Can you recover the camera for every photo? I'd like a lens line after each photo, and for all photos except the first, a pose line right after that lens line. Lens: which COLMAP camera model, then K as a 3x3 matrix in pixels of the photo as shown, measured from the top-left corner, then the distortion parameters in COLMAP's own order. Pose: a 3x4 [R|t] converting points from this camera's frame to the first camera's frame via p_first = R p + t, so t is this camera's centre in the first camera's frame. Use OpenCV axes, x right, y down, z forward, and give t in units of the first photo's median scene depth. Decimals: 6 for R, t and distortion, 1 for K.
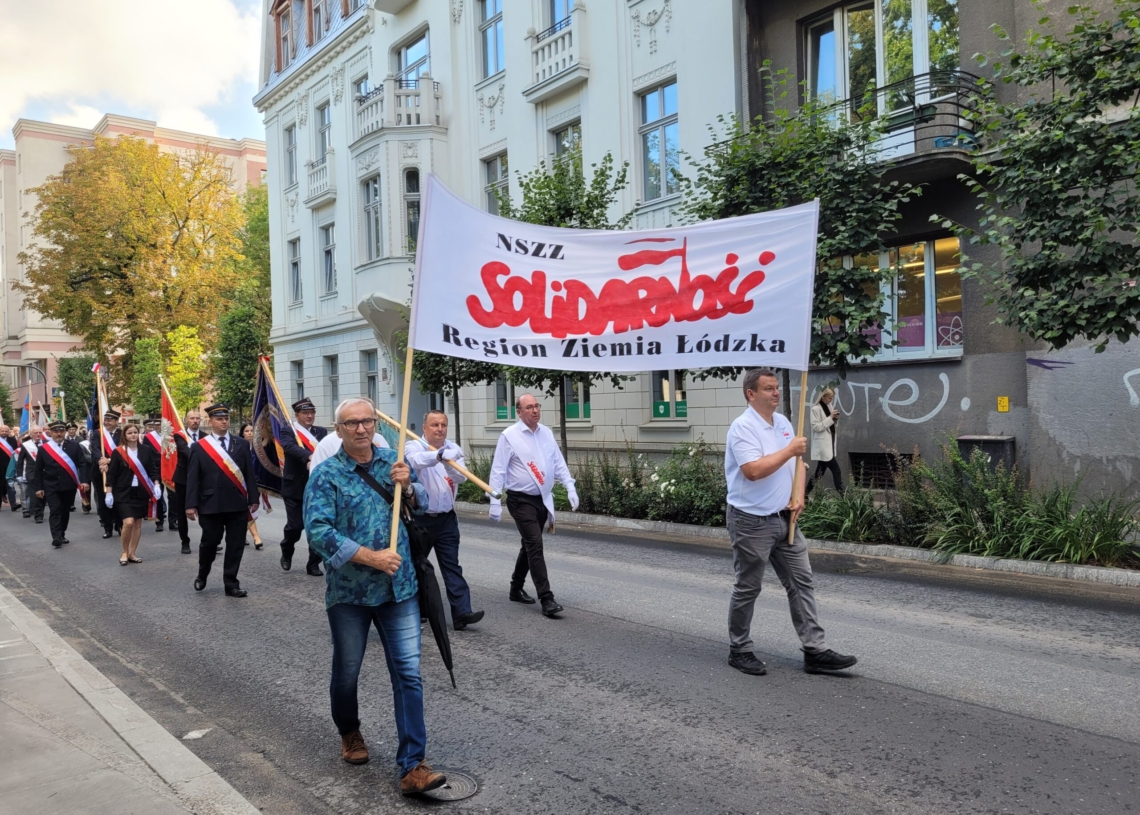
lens RADIAL K [[974.4, 0, 580.4], [0, 974.4, 400.0], [0, 0, 1]] dist [0.049703, -0.029203]
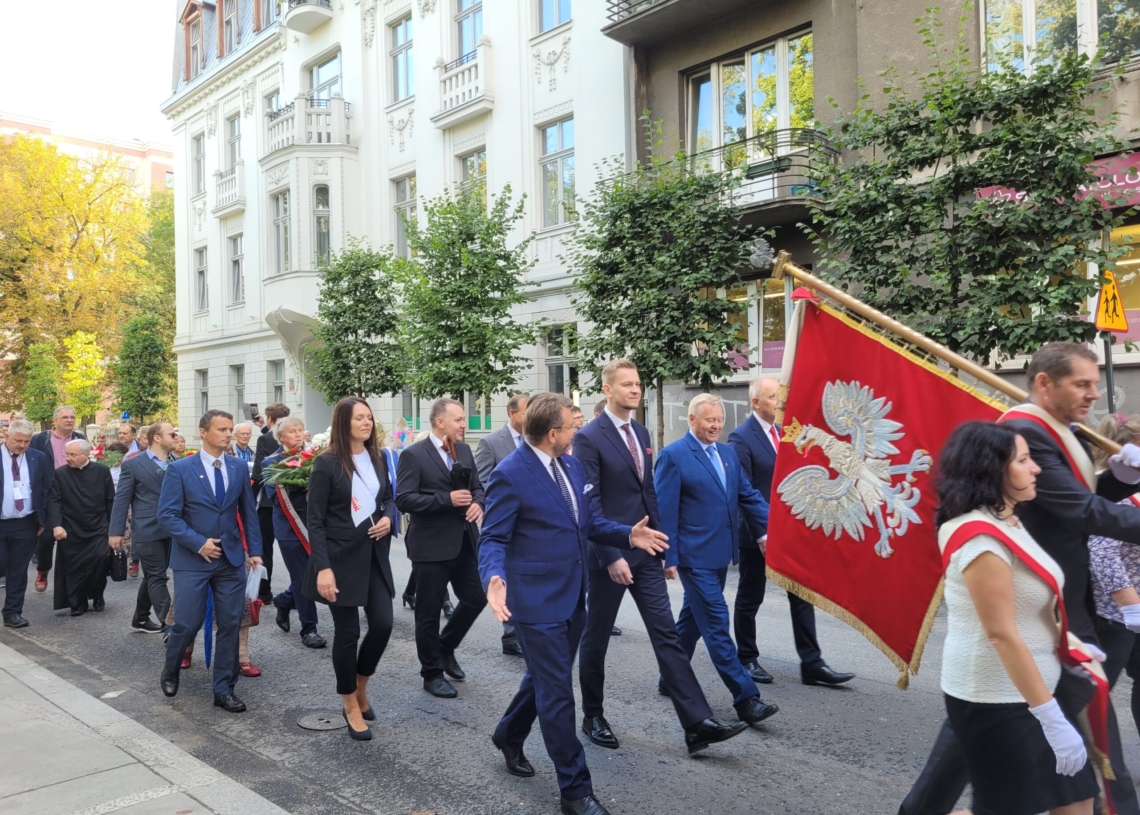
lens RADIAL K [[974.4, 0, 599.0], [0, 974.4, 398.8], [0, 0, 1]] dist [0.049703, -0.029203]
pose [[0.994542, 0.012307, 0.103605, 0.025086], [-0.010899, 0.999841, -0.014142, -0.001479], [-0.103763, 0.012936, 0.994518, -0.097171]]
